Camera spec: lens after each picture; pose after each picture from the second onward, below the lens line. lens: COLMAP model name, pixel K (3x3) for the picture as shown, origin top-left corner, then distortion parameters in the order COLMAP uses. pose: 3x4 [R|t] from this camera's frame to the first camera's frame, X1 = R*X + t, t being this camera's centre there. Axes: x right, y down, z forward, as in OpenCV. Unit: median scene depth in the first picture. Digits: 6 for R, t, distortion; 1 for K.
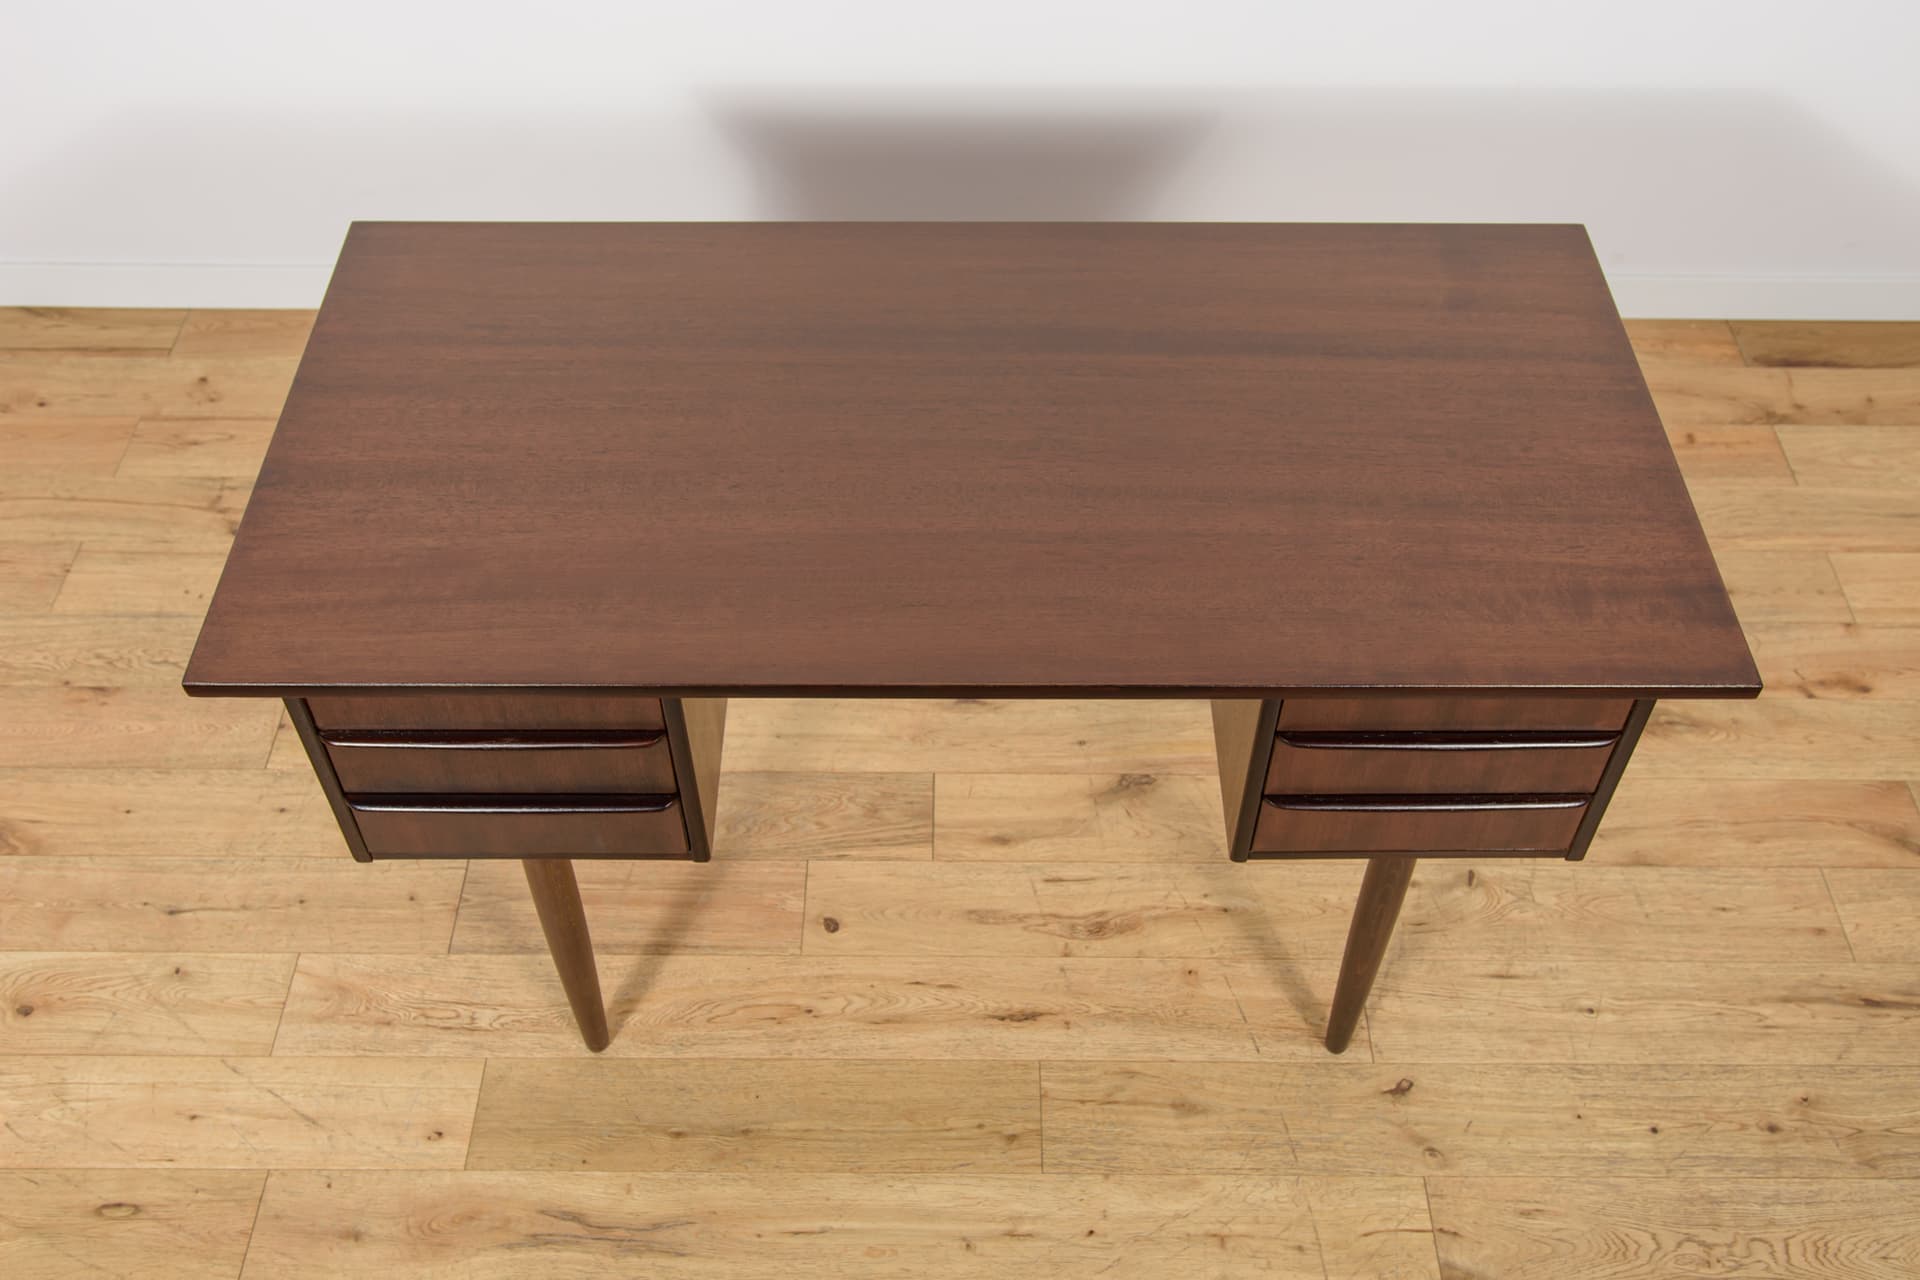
lens RADIAL K [[1814.0, 0, 961.0], [0, 1814.0, 640.2], [0, 0, 1]] dist [-0.047448, 0.100120]
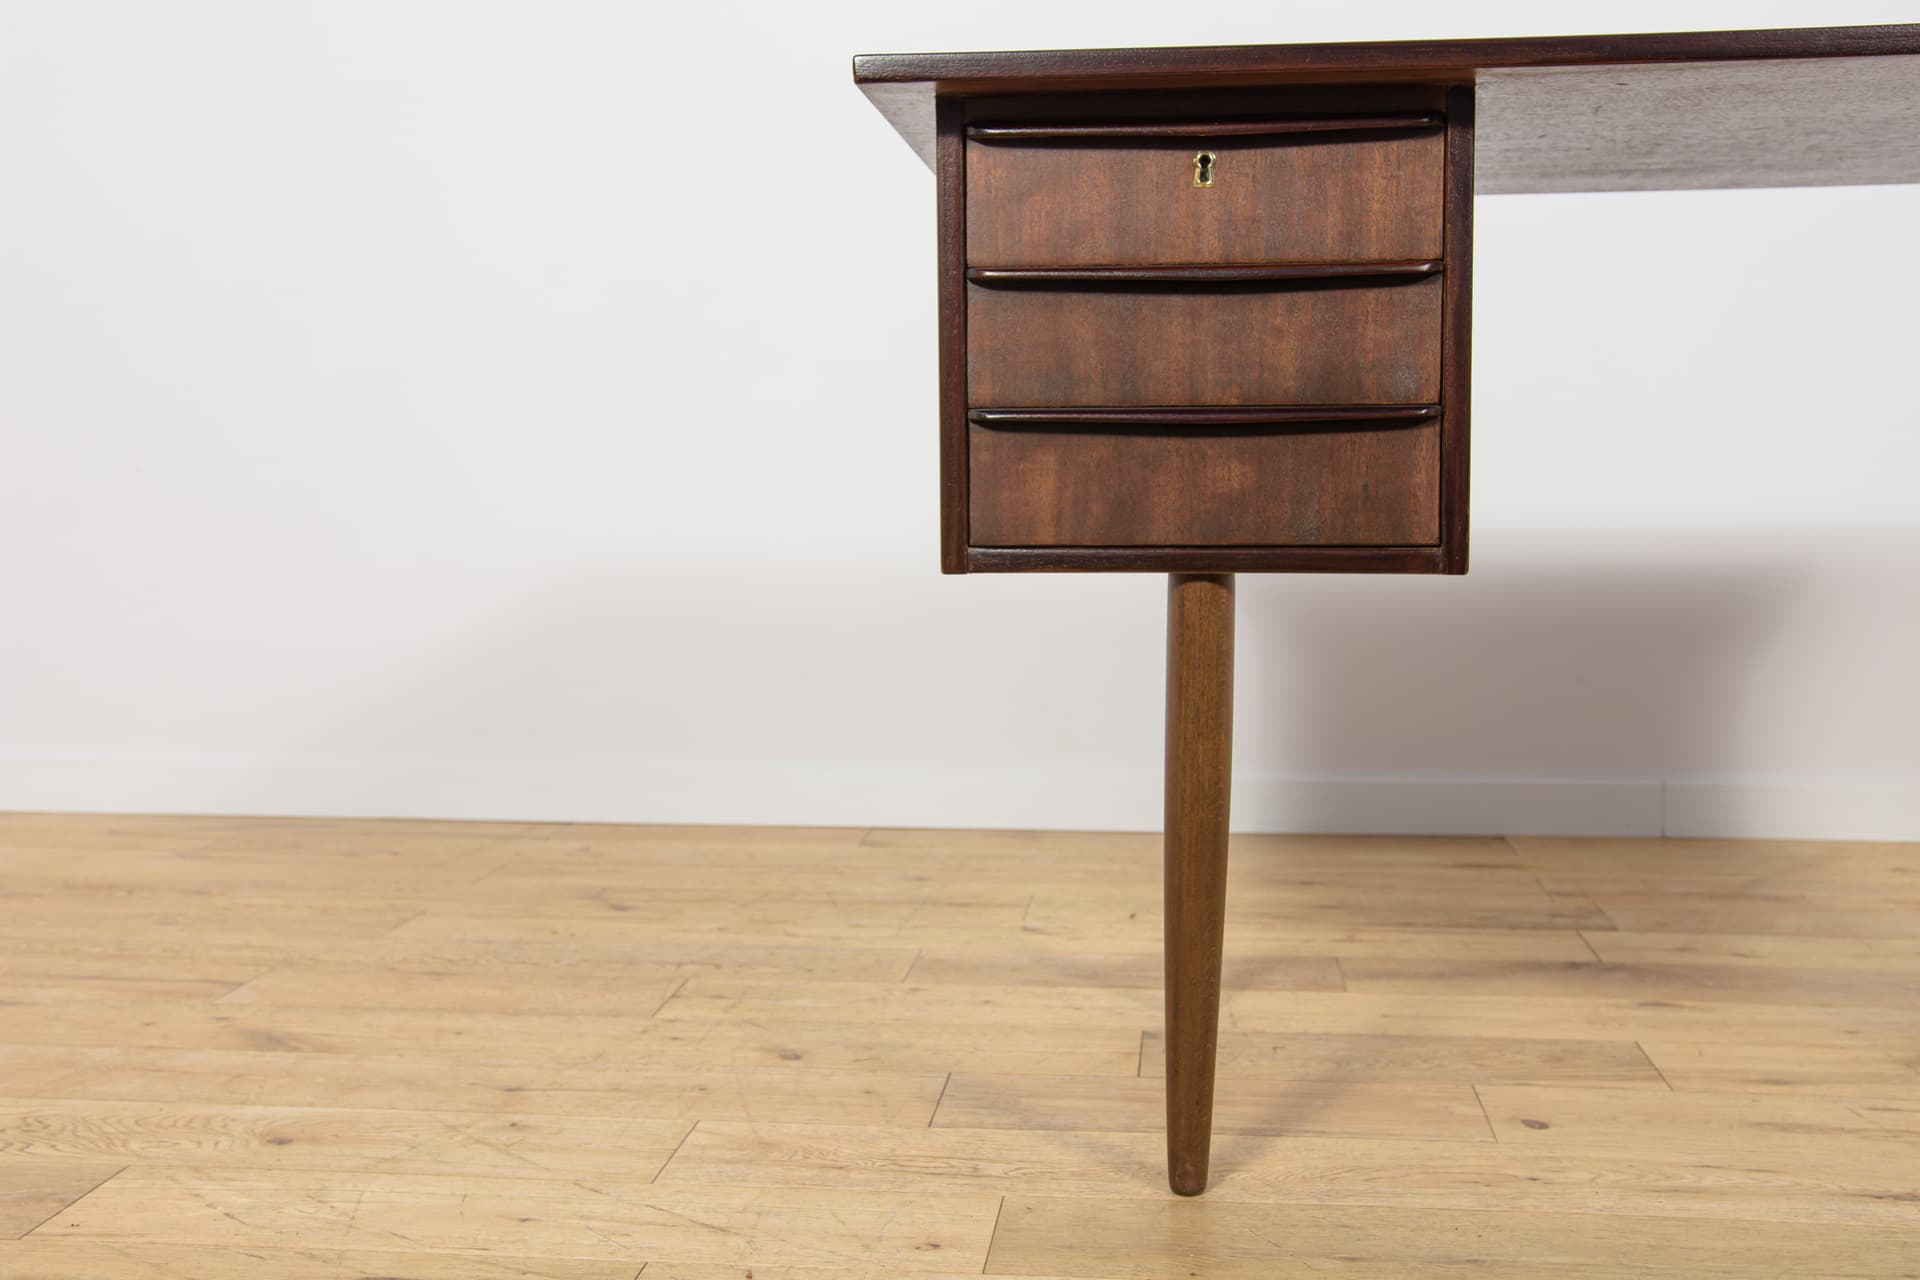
lens RADIAL K [[2026.1, 0, 961.0], [0, 2026.1, 658.5], [0, 0, 1]] dist [-0.014478, 0.124239]
pose [[0.993730, 0.000215, -0.111808, -0.200218], [-0.075842, 0.736054, -0.672660, 0.551605], [0.082152, 0.676922, 0.731456, 0.381583]]
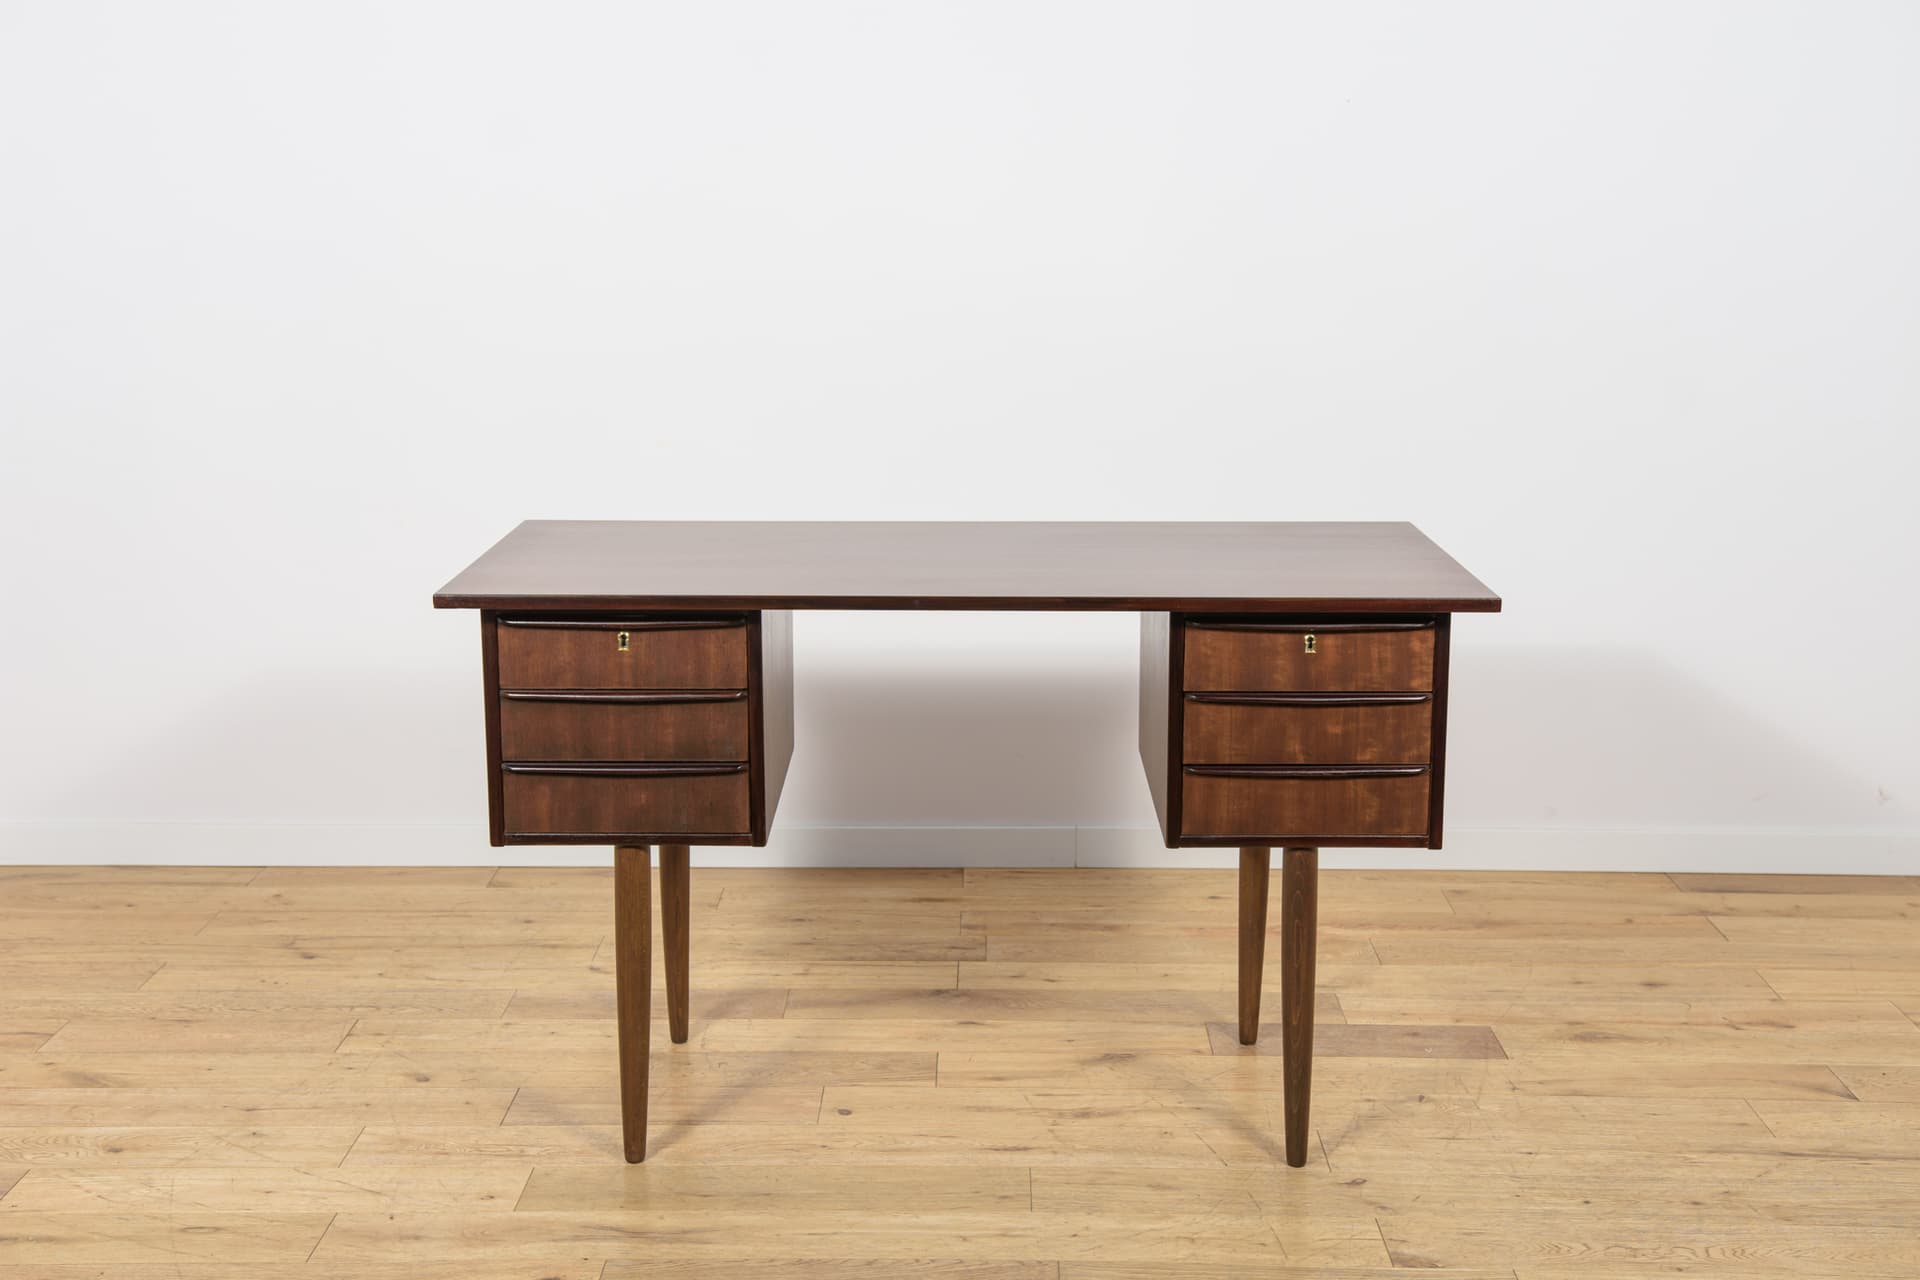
lens RADIAL K [[2480.4, 0, 960.0], [0, 2480.4, 640.0], [0, 0, 1]] dist [0.043592, 0.210492]
pose [[0.999965, -0.002421, -0.007992, 0.013245], [-0.002931, 0.794377, -0.607417, 0.901416], [0.007819, 0.607420, 0.794343, -0.415268]]
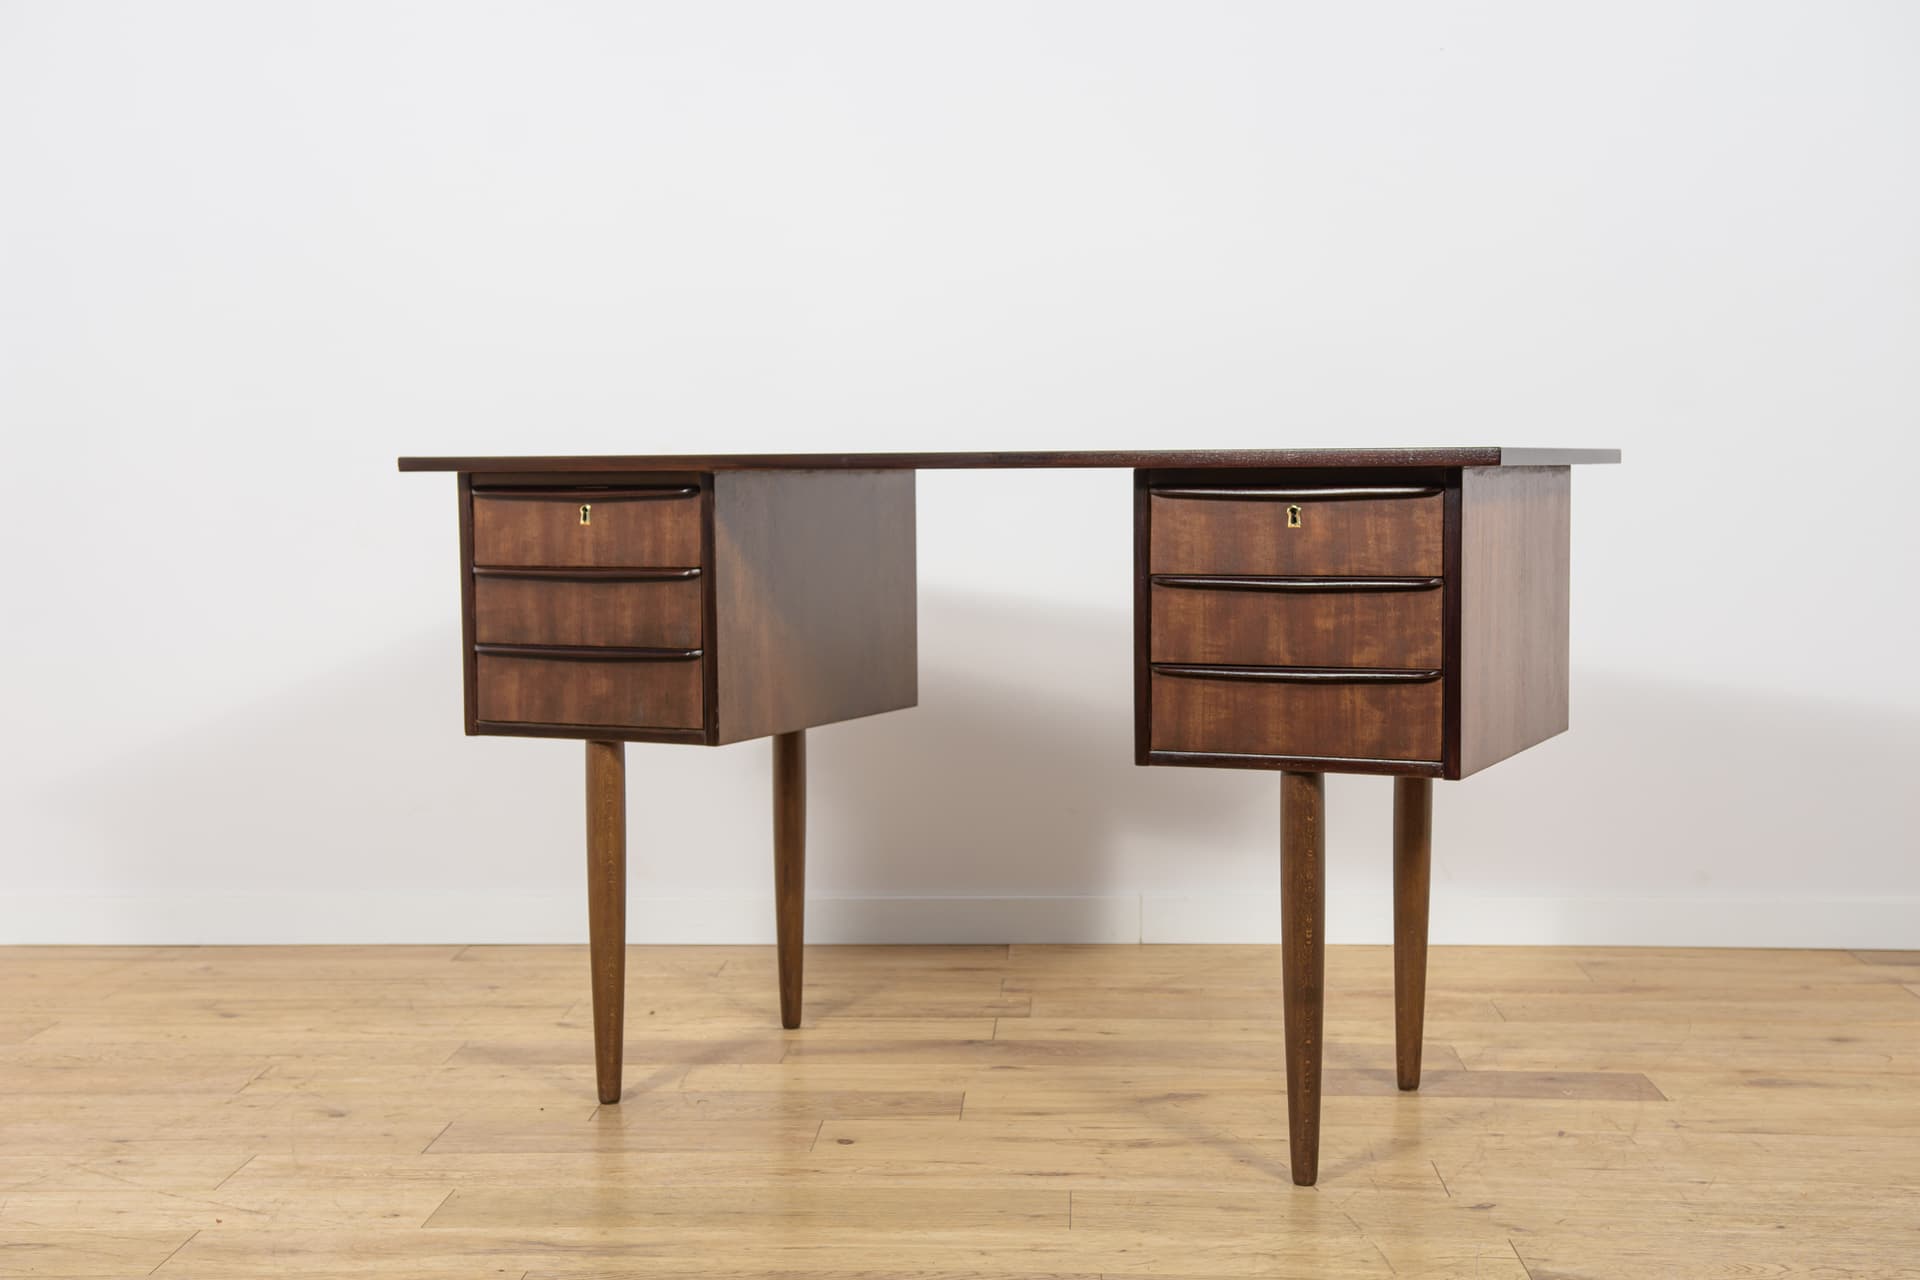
lens RADIAL K [[2570.9, 0, 959.1], [0, 2570.9, 631.9], [0, 0, 1]] dist [0.047807, 0.231792]
pose [[0.999070, -0.008824, -0.042213, 0.044394], [-0.023473, 0.709870, -0.703942, 0.928855], [0.036177, 0.704278, 0.709002, -0.097891]]
